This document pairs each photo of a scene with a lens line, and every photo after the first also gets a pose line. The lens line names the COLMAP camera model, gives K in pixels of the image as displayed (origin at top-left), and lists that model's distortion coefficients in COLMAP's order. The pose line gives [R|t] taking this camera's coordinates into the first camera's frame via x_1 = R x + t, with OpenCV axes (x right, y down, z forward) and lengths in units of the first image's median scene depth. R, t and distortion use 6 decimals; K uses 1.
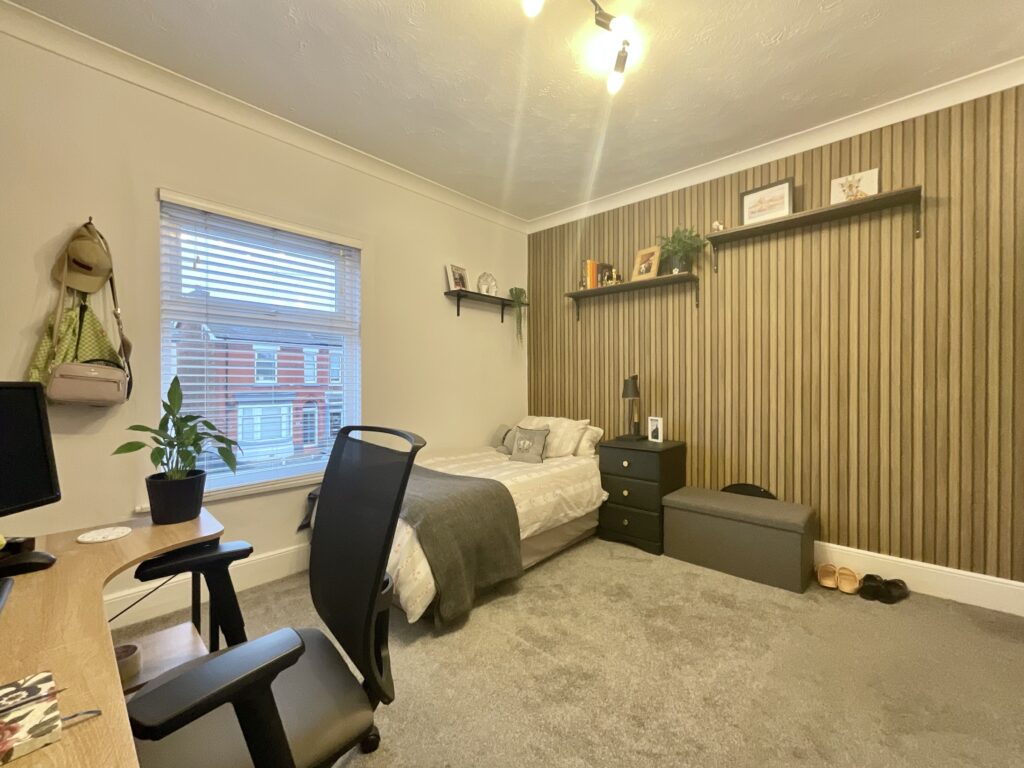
lens RADIAL K [[425.8, 0, 512.0], [0, 425.8, 384.0], [0, 0, 1]] dist [0.000565, 0.000123]
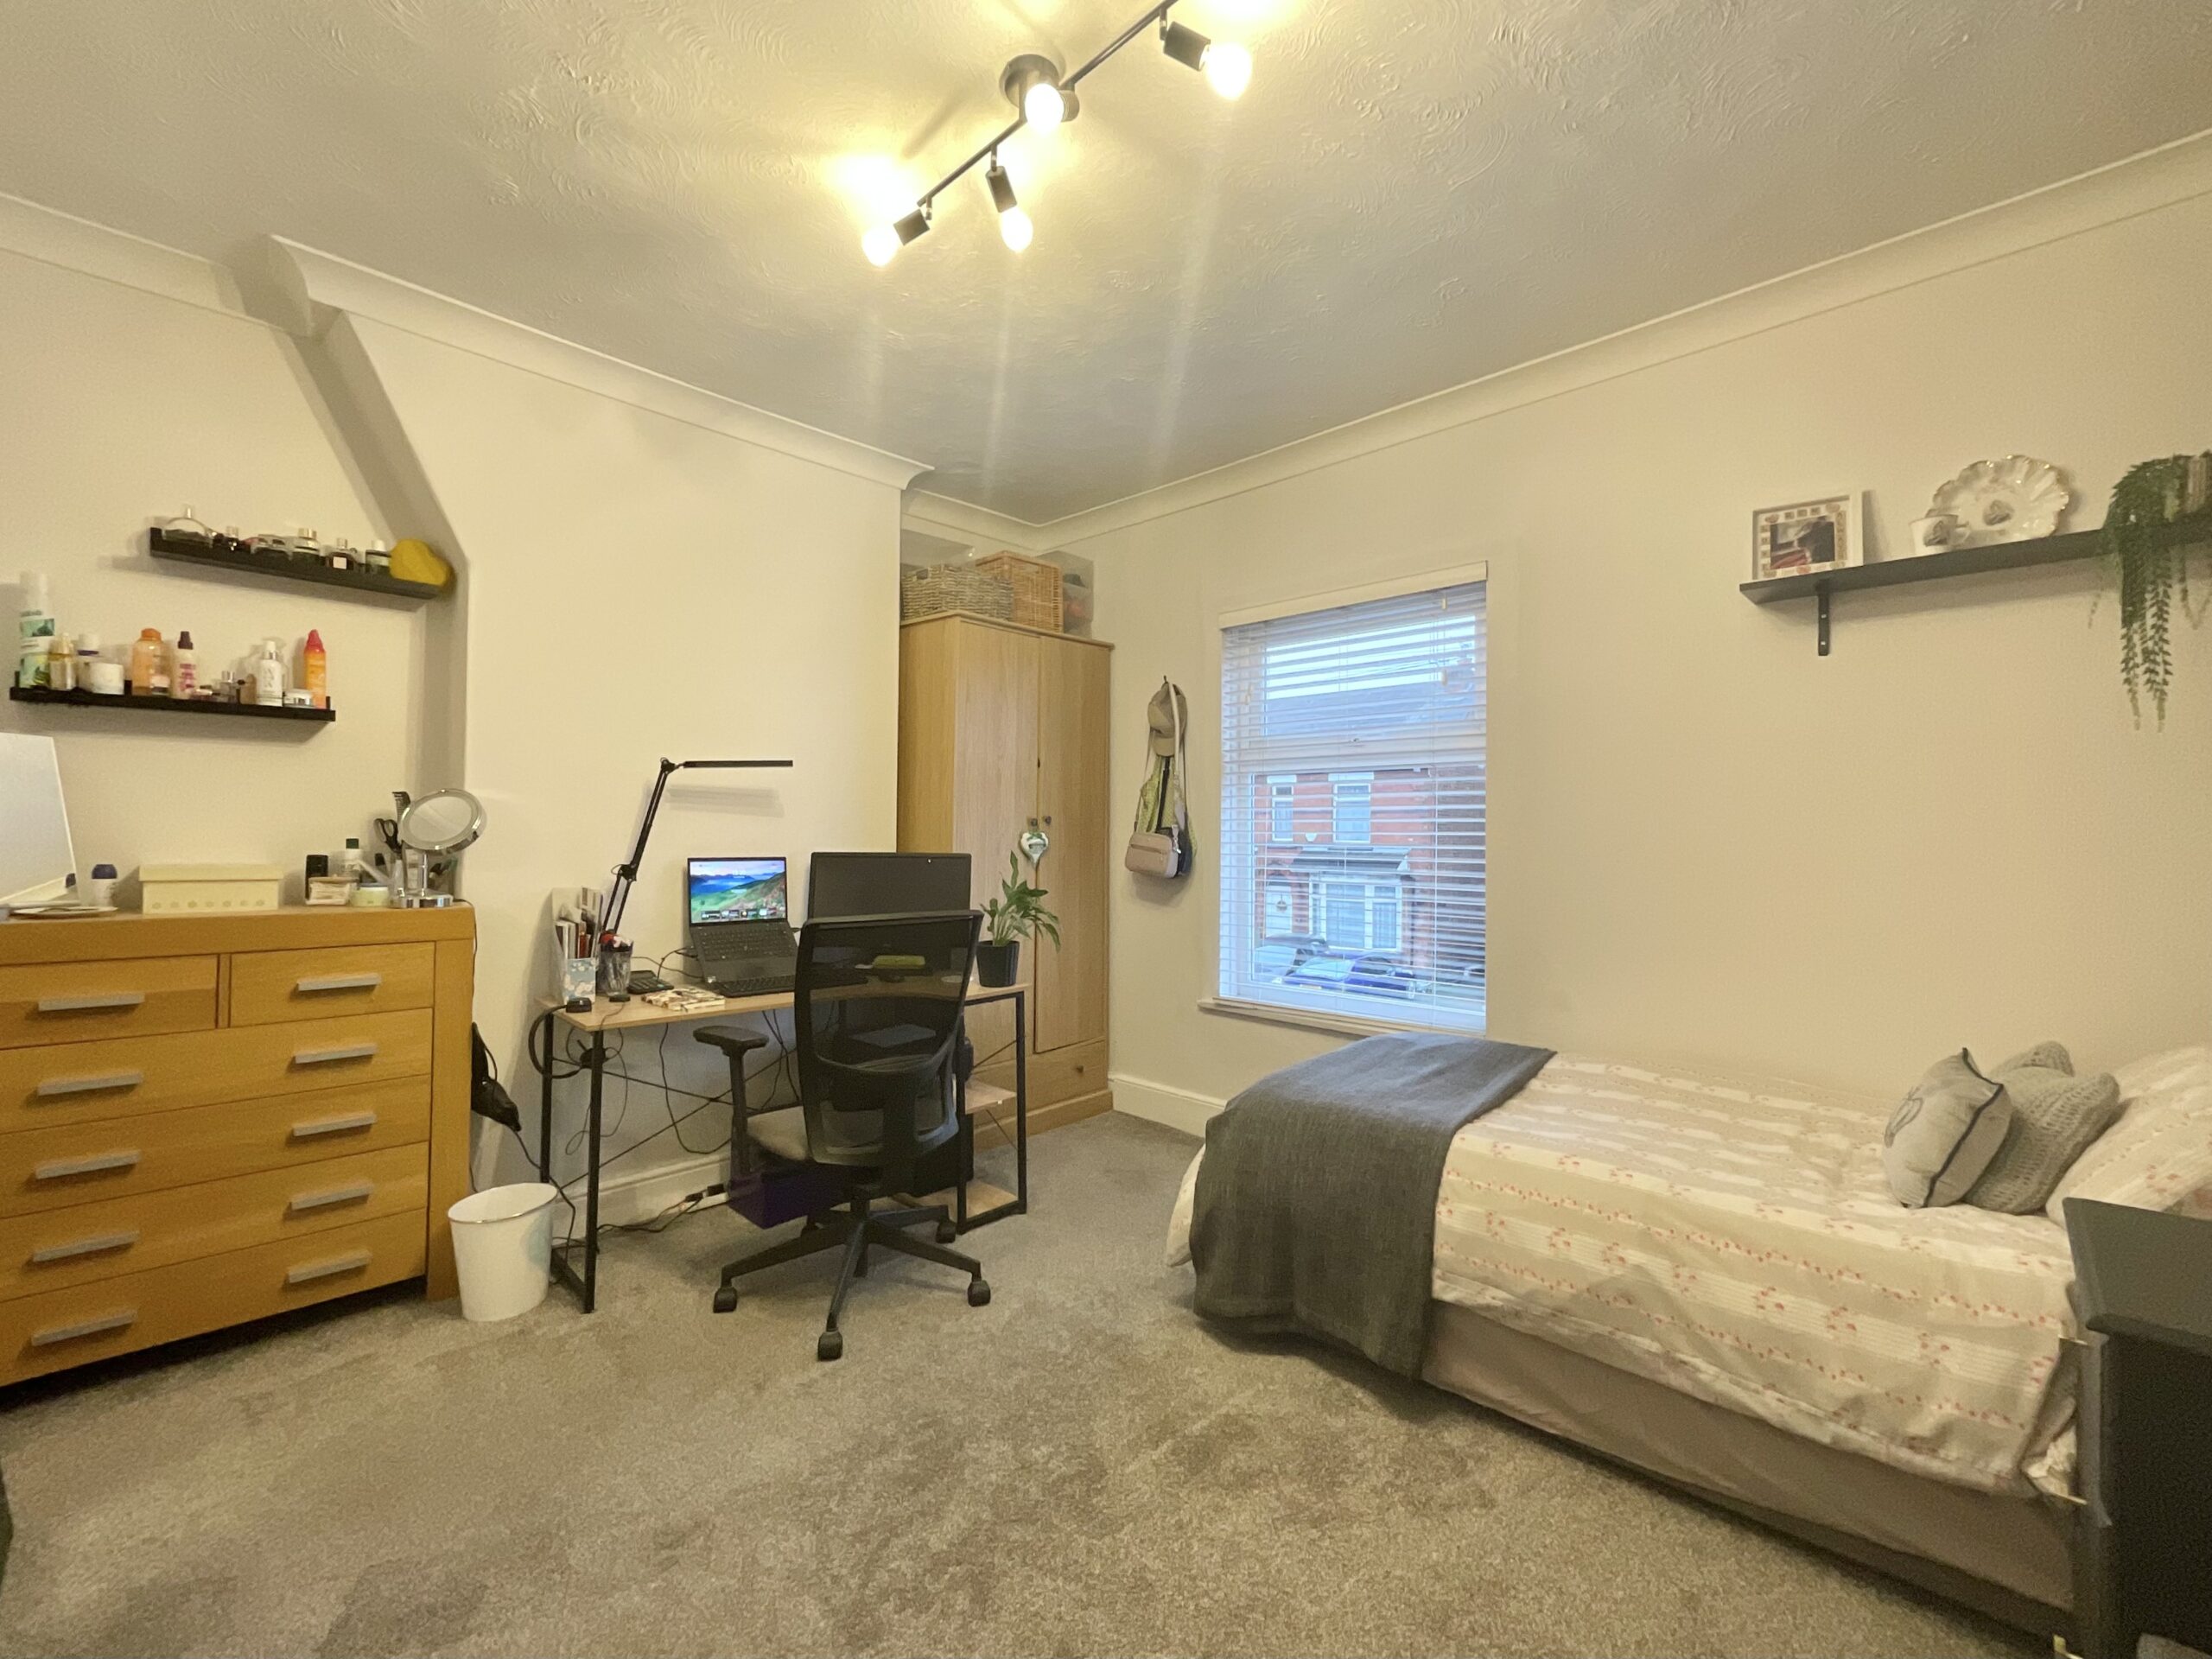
lens RADIAL K [[919.7, 0, 1106.0], [0, 919.7, 829.5], [0, 0, 1]] dist [0.000565, 0.000123]
pose [[-0.019670, -0.010773, -0.999748, 0.732891], [-0.012320, 0.999869, -0.010531, -0.022733], [0.999731, 0.012110, -0.019800, 0.645281]]
